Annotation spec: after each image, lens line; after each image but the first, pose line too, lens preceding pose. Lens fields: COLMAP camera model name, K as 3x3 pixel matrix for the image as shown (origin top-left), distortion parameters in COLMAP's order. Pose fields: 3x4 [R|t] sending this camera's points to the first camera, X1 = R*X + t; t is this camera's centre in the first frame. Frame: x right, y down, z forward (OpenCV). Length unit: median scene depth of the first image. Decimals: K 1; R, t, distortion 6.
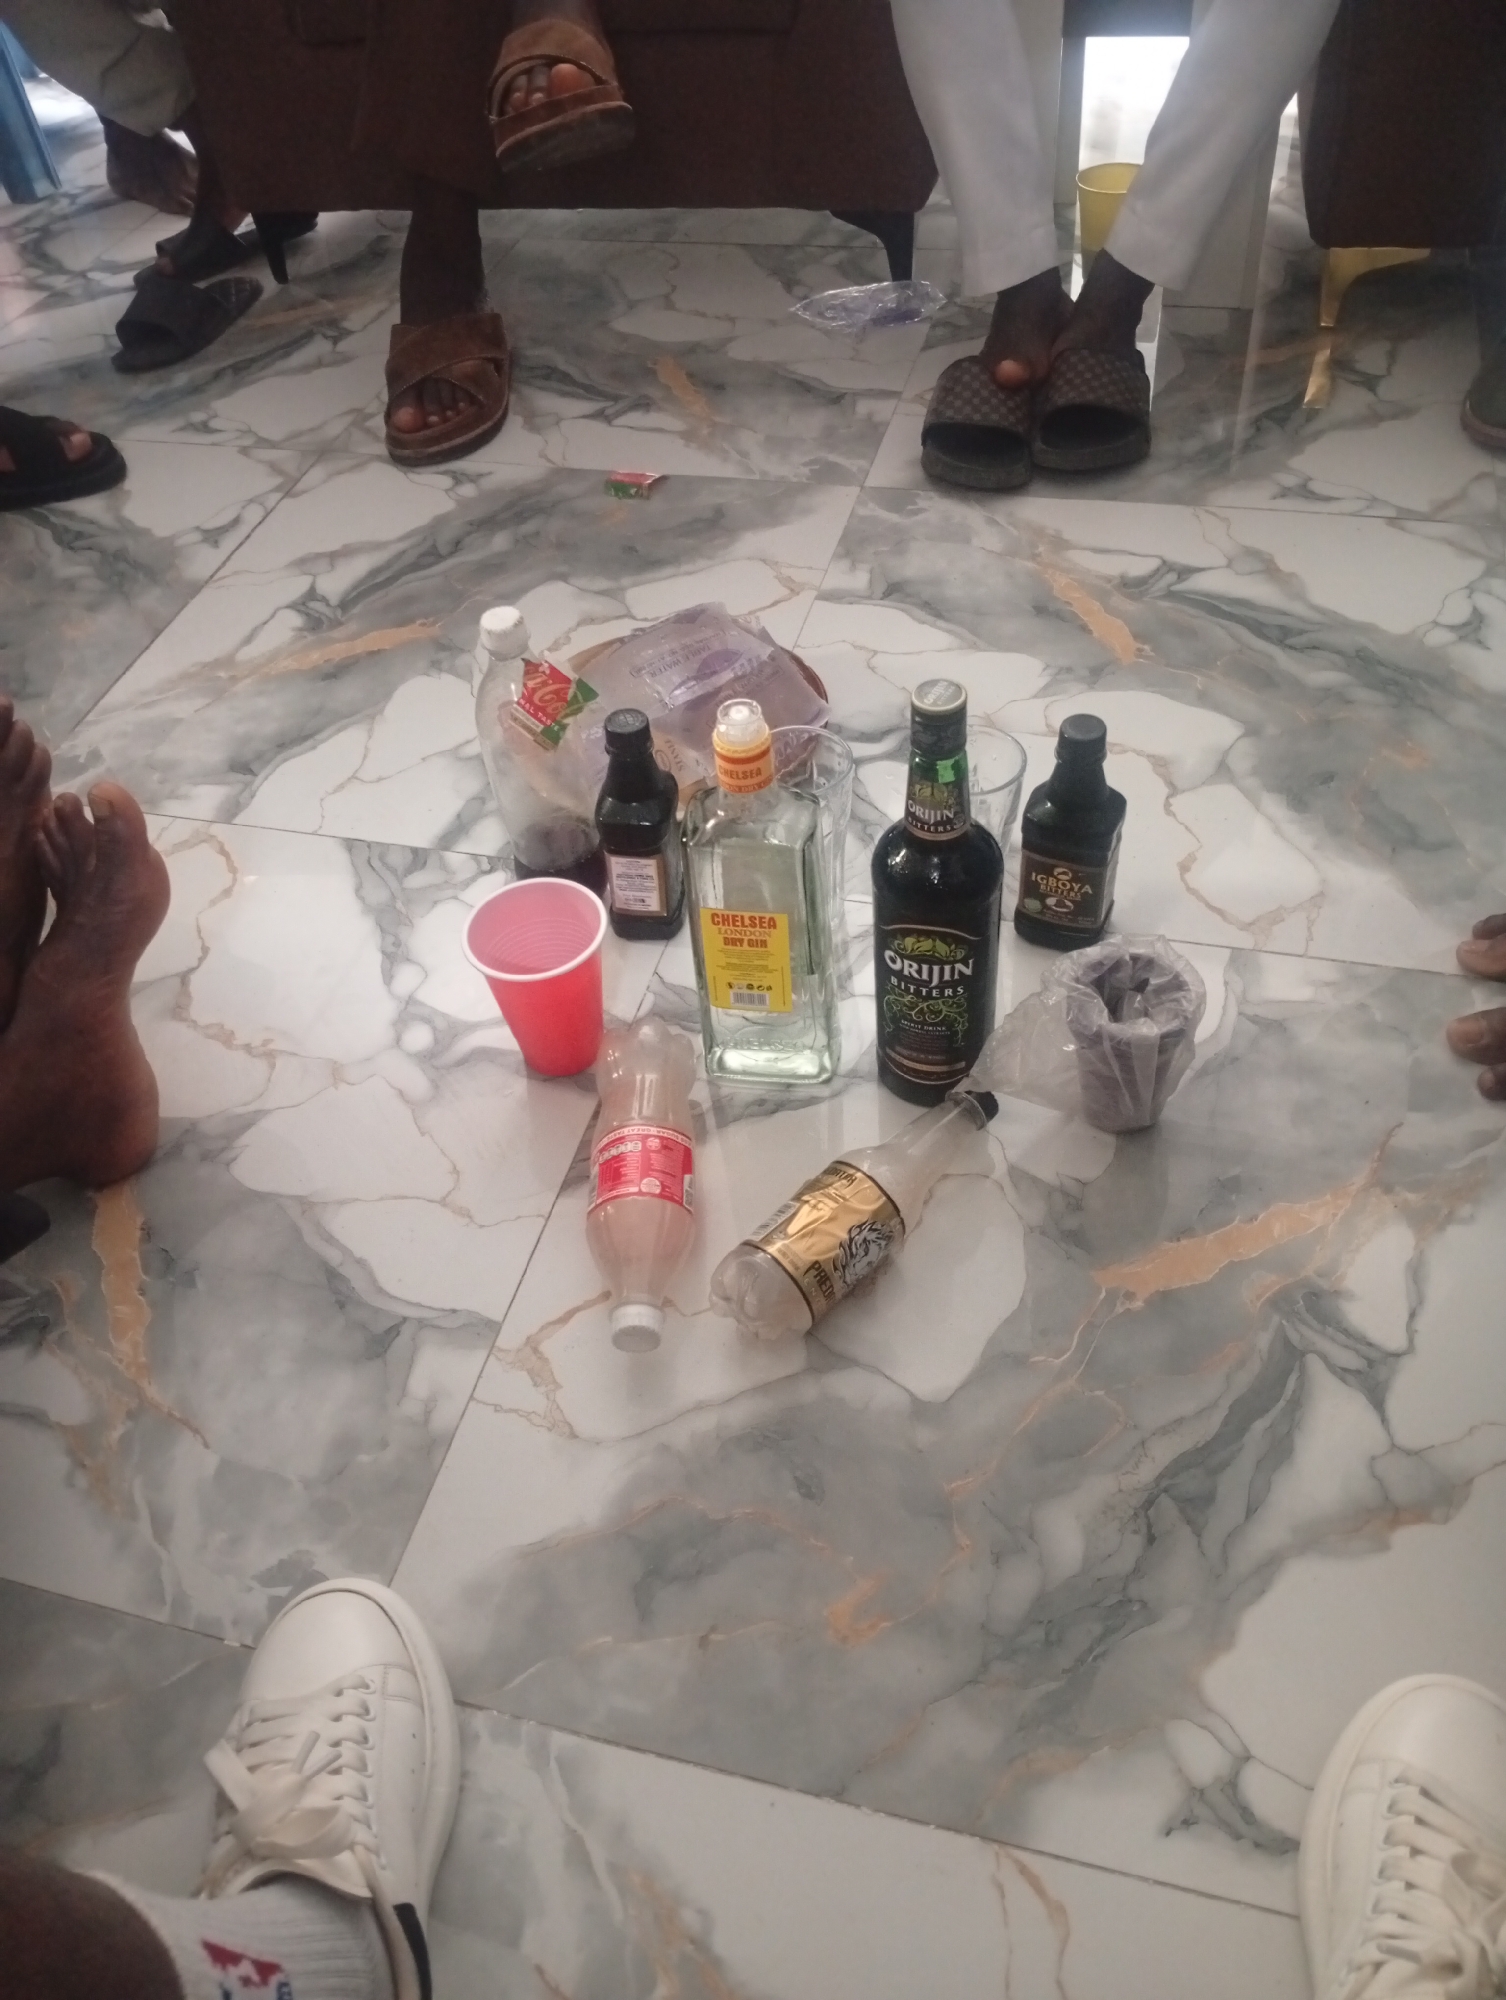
lens RADIAL K [[1559.1, 0, 753.0], [0, 1559.1, 1000.0], [0, 0, 1]] dist [0.140885, -0.329803]
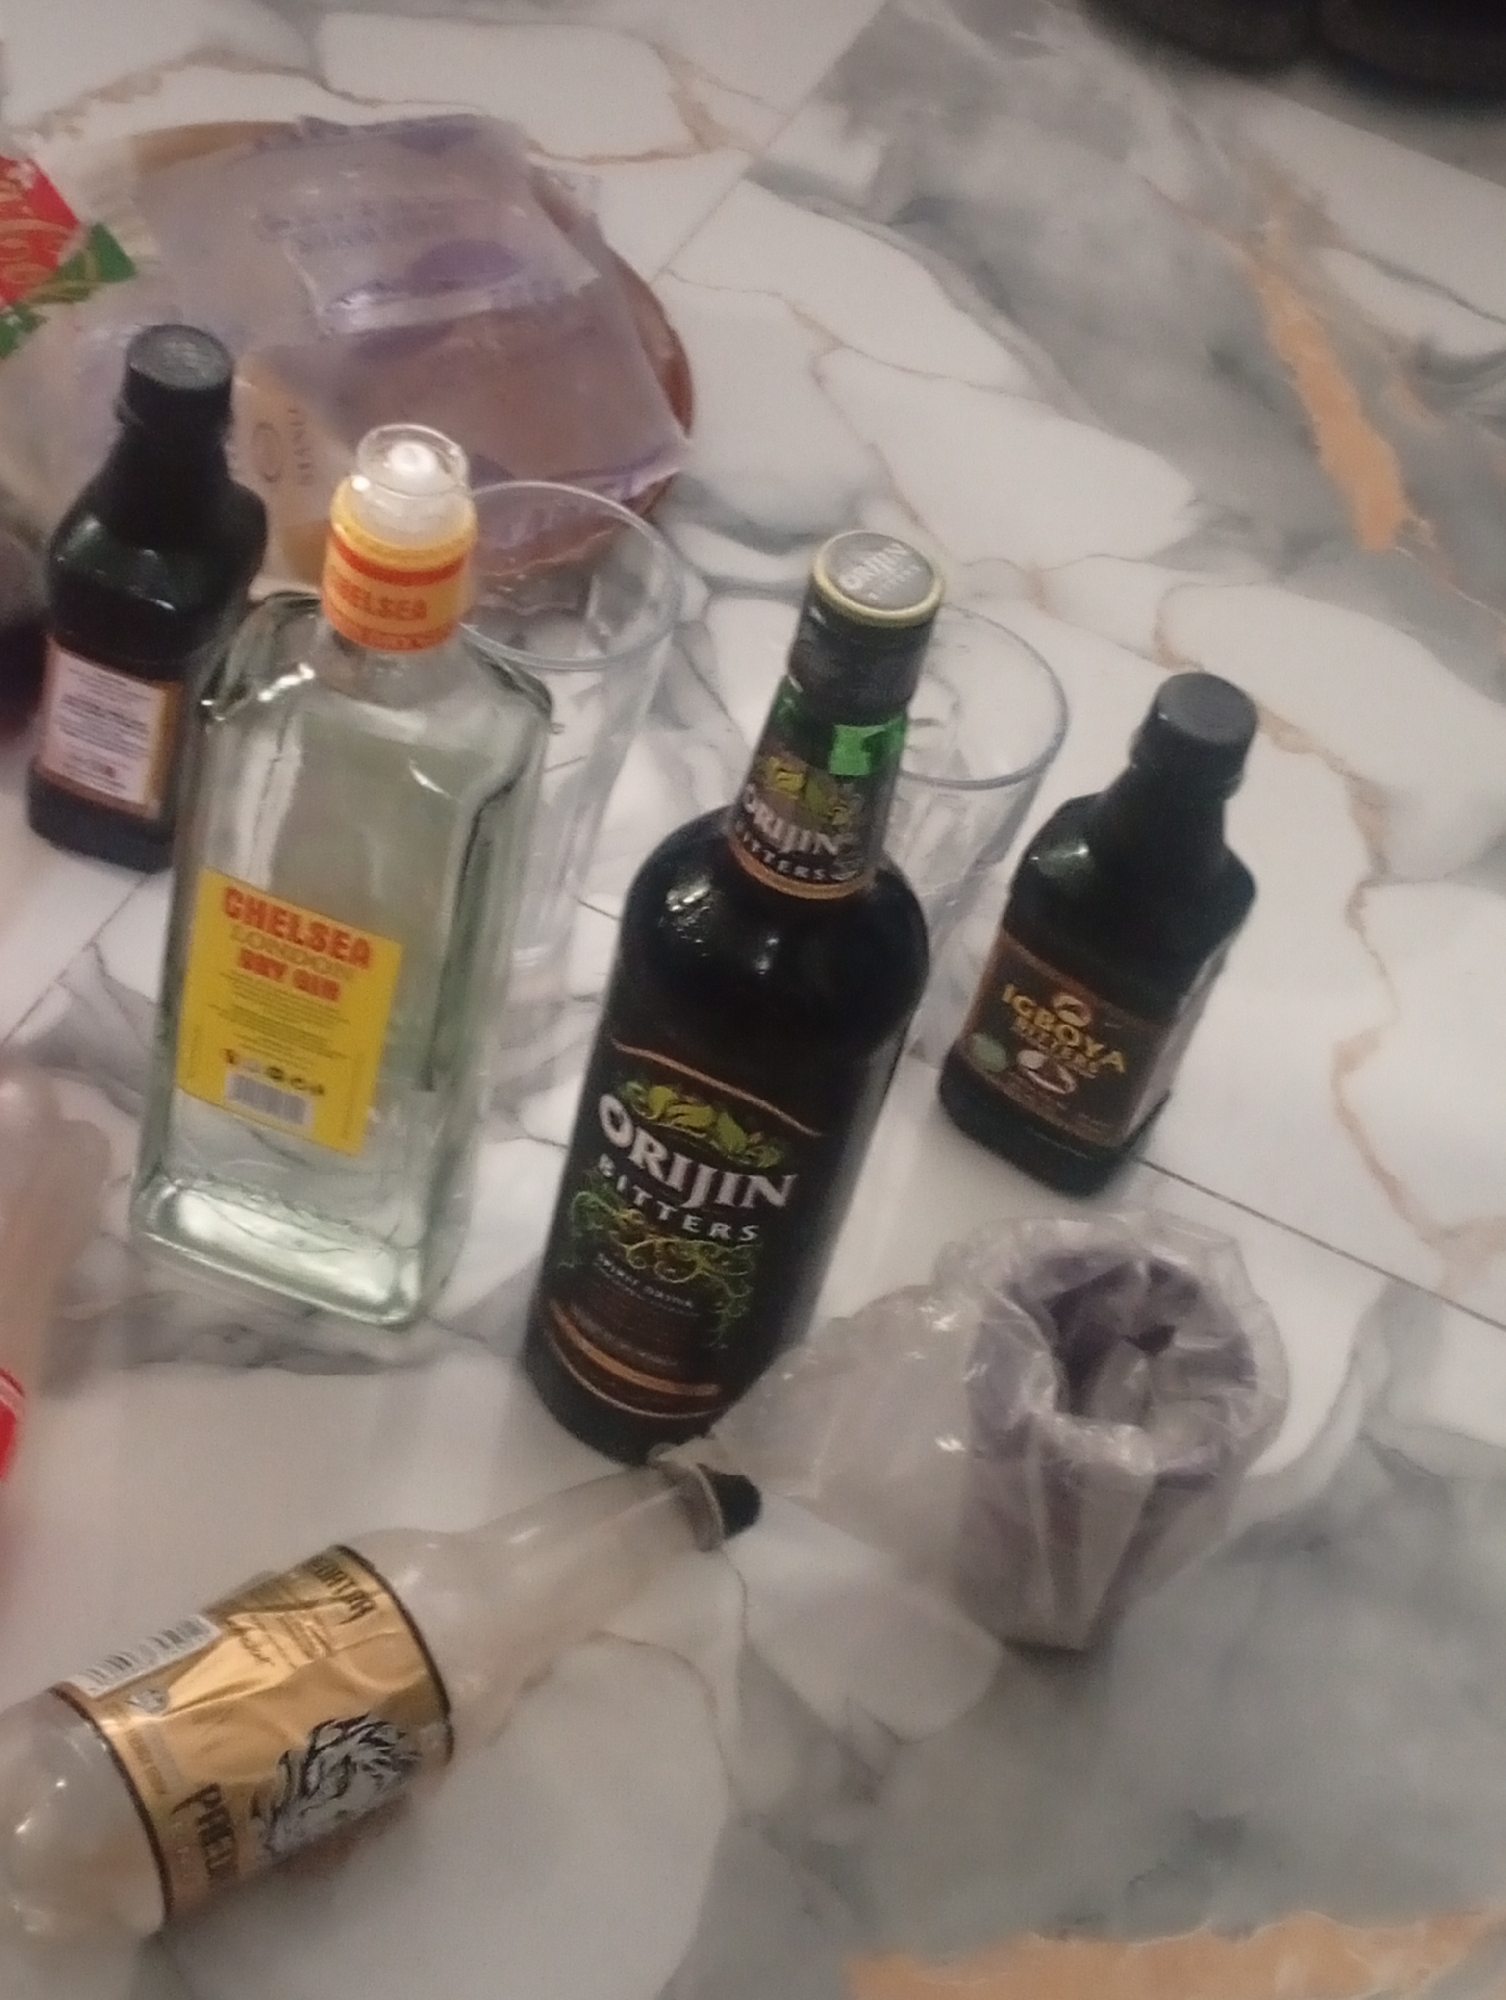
lens RADIAL K [[3407.5, 0, 753.0], [0, 3407.5, 1000.0], [0, 0, 1]] dist [0.134856, -0.217788]
pose [[0.953935, 0.286026, 0.090534, 0.027547], [-0.288162, 0.957516, 0.011189, -0.064955], [-0.083487, -0.036762, 0.995831, 0.073768]]
